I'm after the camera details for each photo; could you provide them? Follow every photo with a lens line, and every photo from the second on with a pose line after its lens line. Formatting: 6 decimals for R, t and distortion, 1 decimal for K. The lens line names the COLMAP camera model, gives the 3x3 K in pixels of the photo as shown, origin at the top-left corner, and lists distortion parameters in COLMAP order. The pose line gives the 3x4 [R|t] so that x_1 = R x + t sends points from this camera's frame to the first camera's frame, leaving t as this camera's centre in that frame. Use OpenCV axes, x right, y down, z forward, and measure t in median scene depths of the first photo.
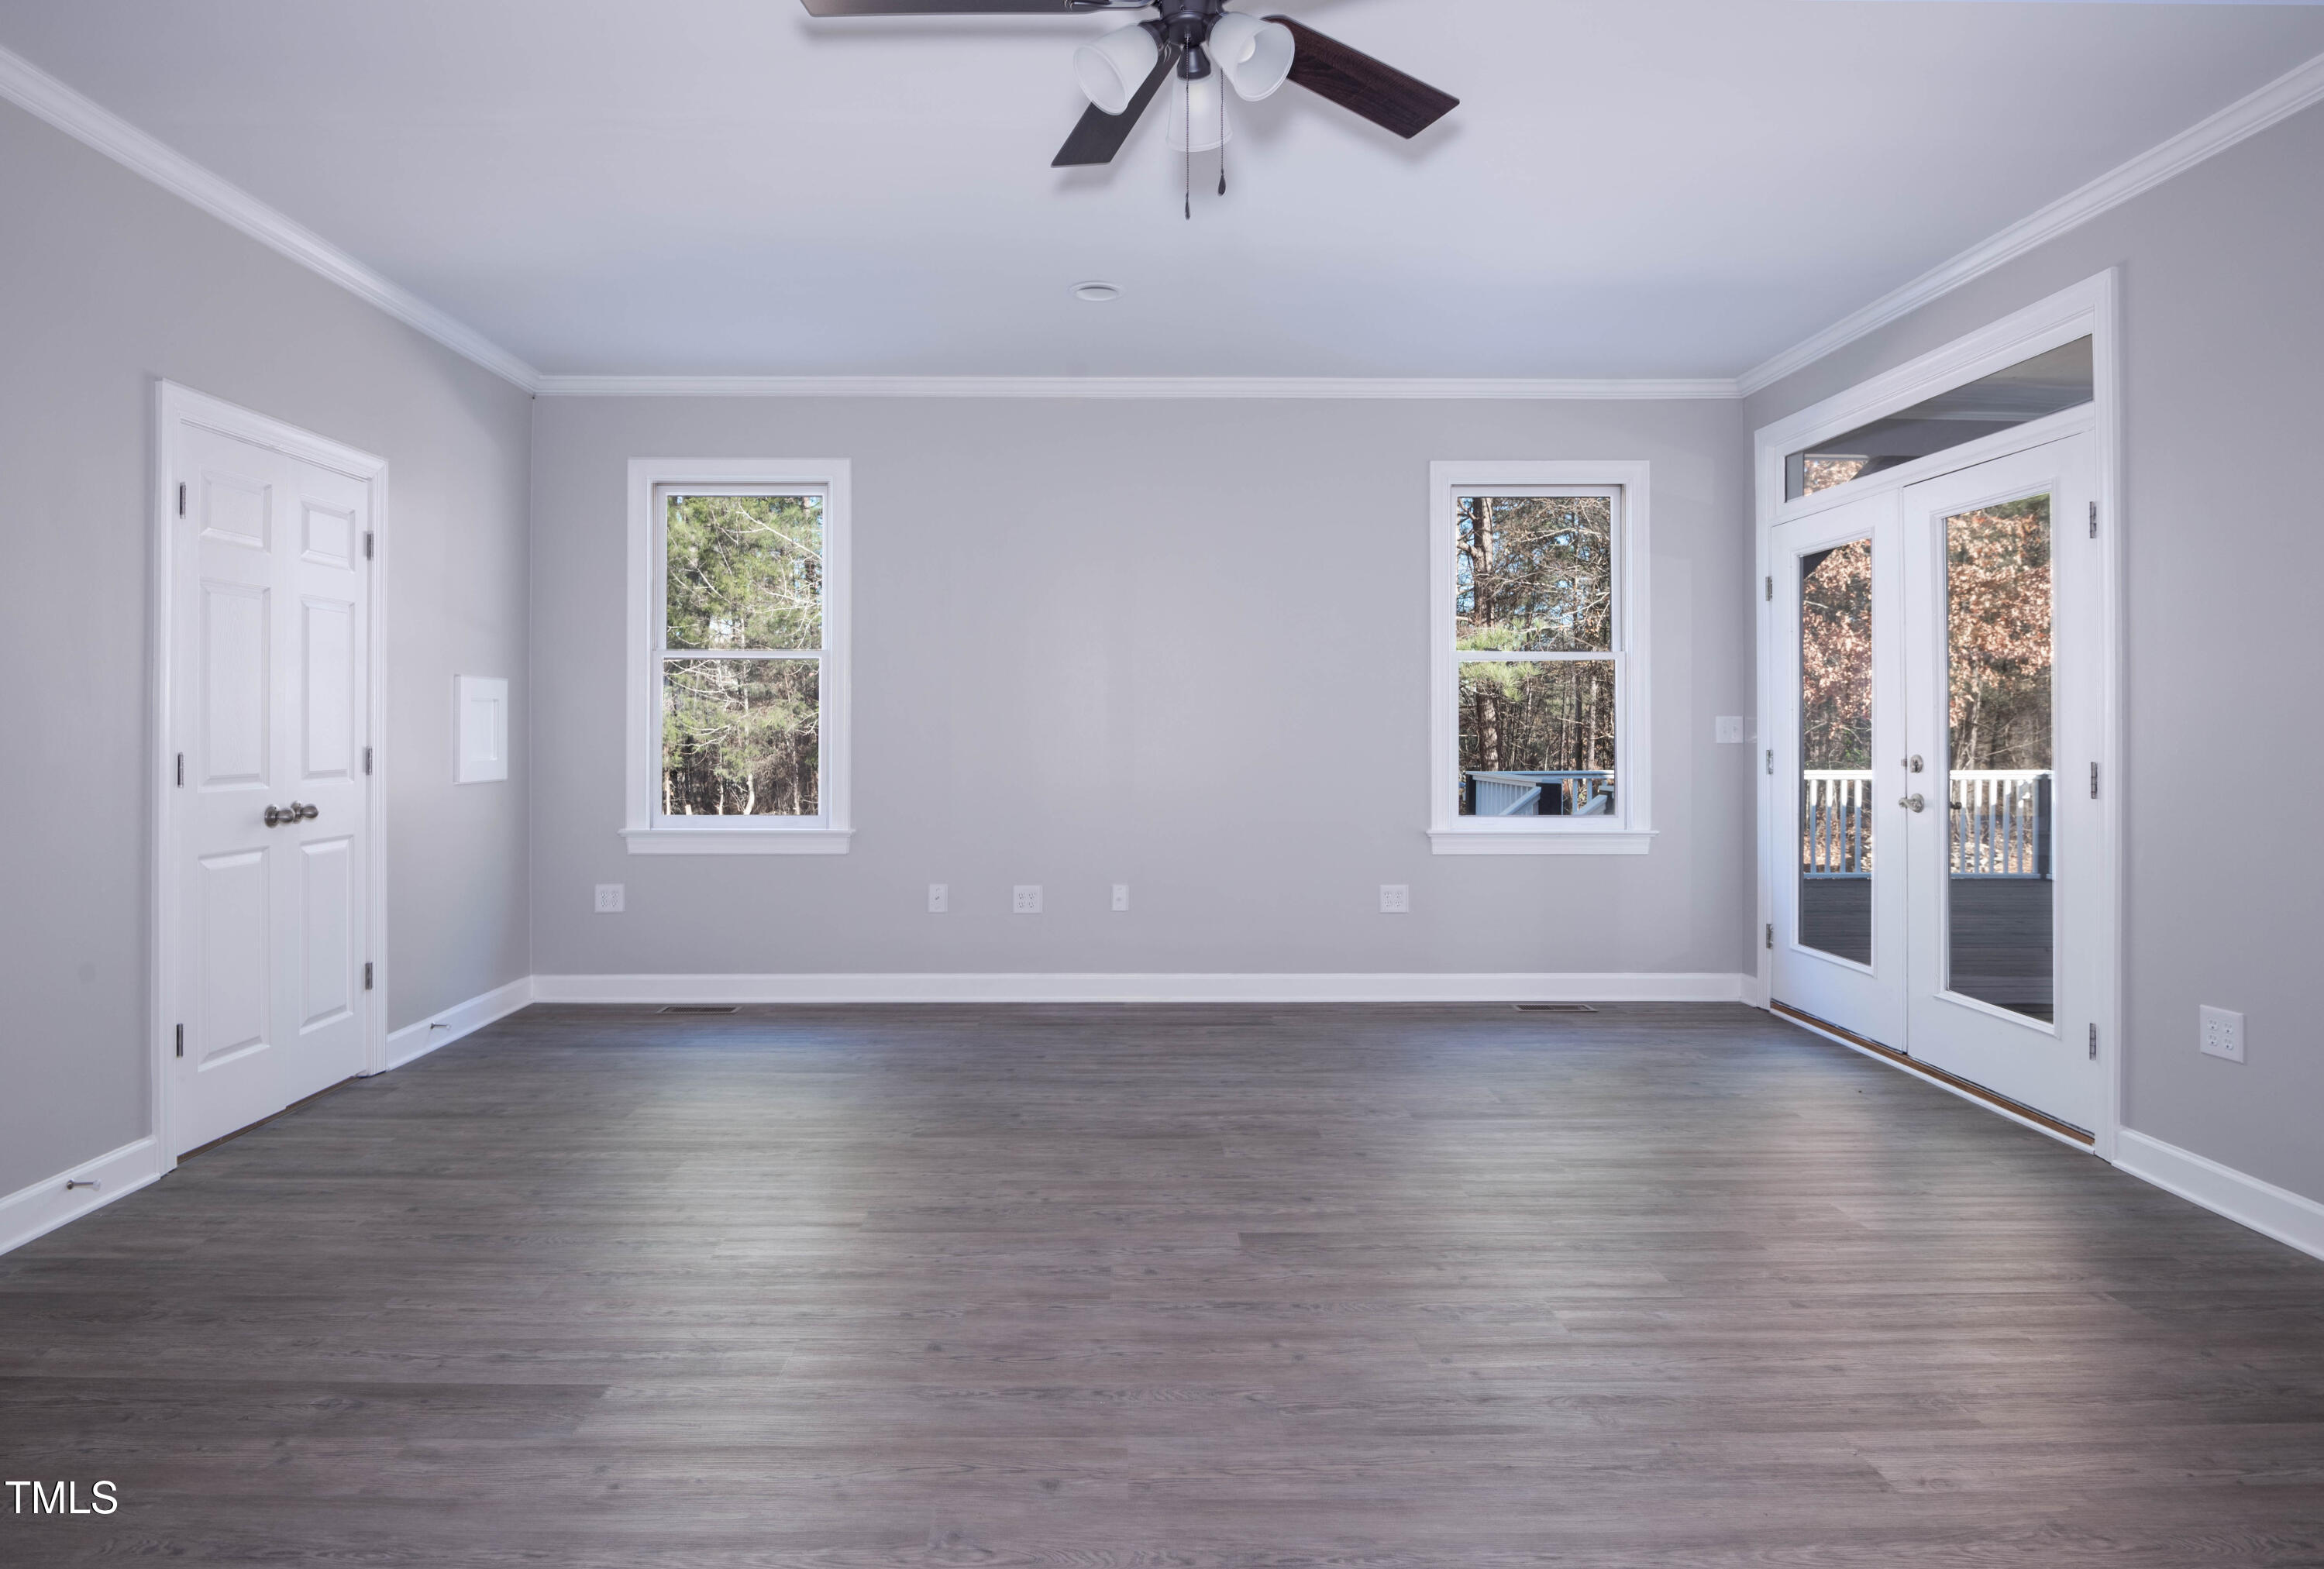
lens RADIAL K [[1315.9, 0, 1147.0], [0, 1315.9, 750.6], [0, 0, 1]] dist [0.000442, -0.017066]
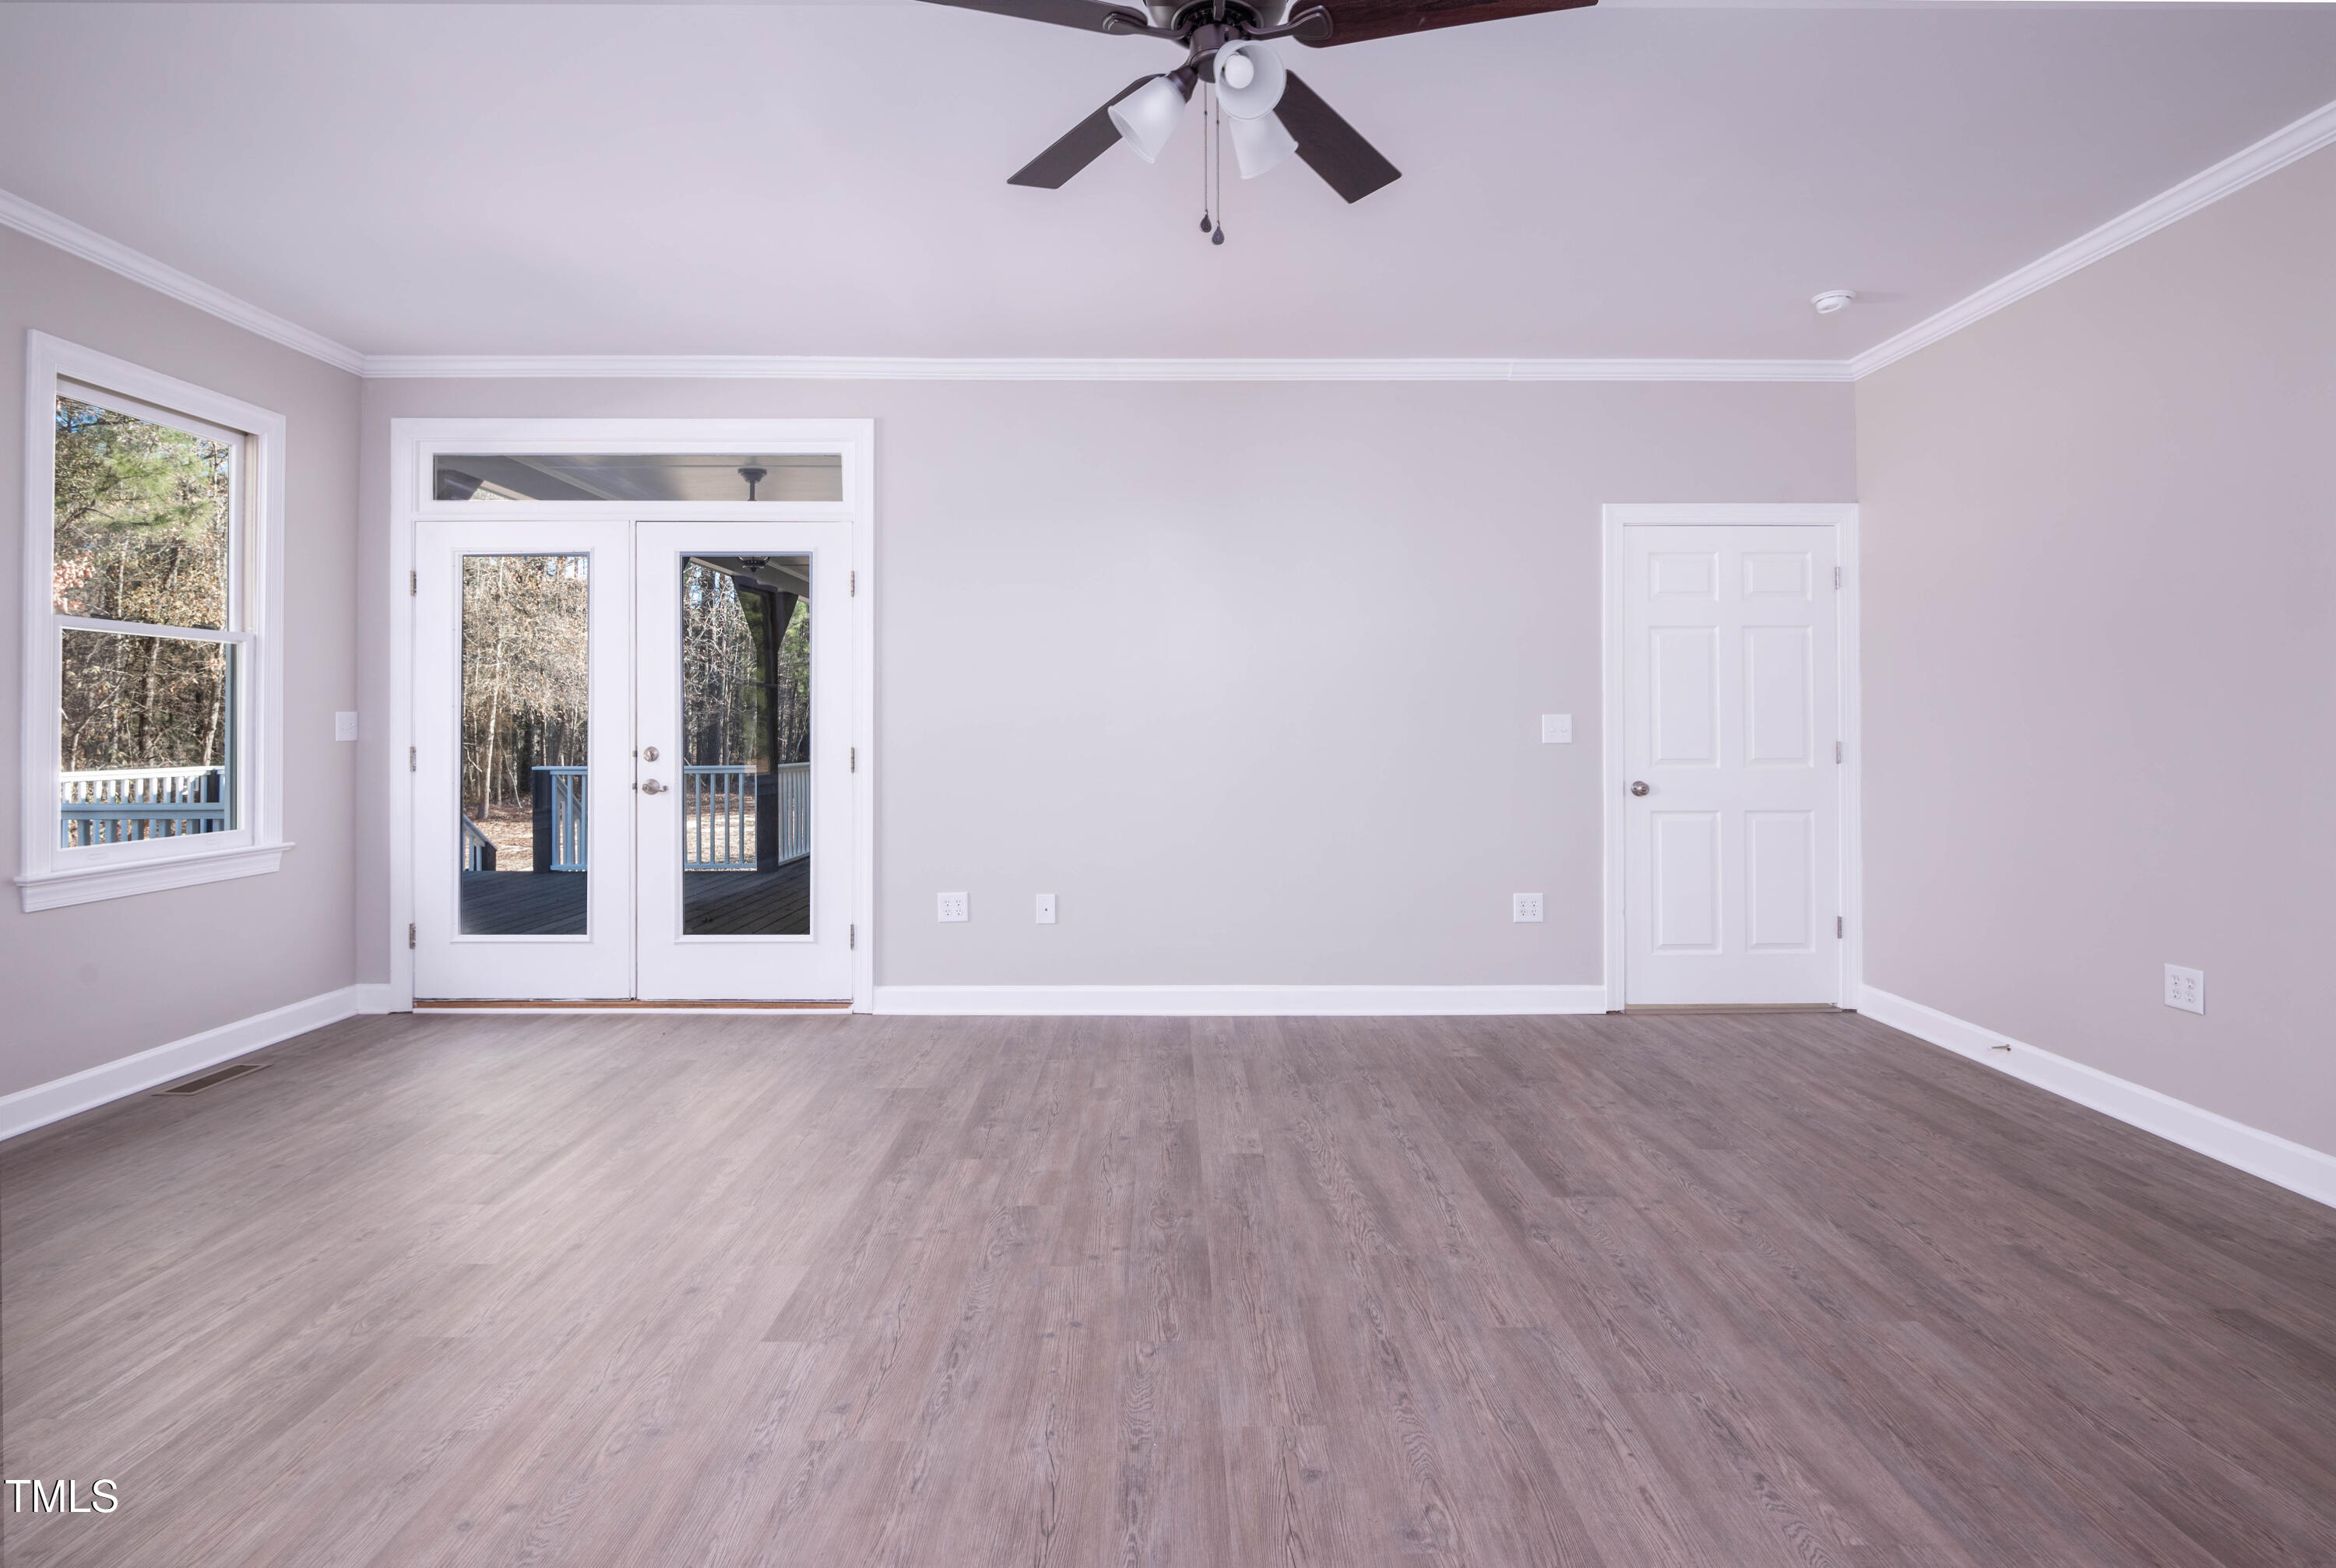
lens RADIAL K [[1120.4, 0, 1169.1], [0, 1120.4, 752.8], [0, 0, 1]] dist [-0.019870, -0.000278]
pose [[-0.008345, -0.025107, 0.999650, -0.526028], [0.018541, 0.999509, 0.025259, -0.009814], [-0.999793, 0.018746, -0.007876, 0.640107]]
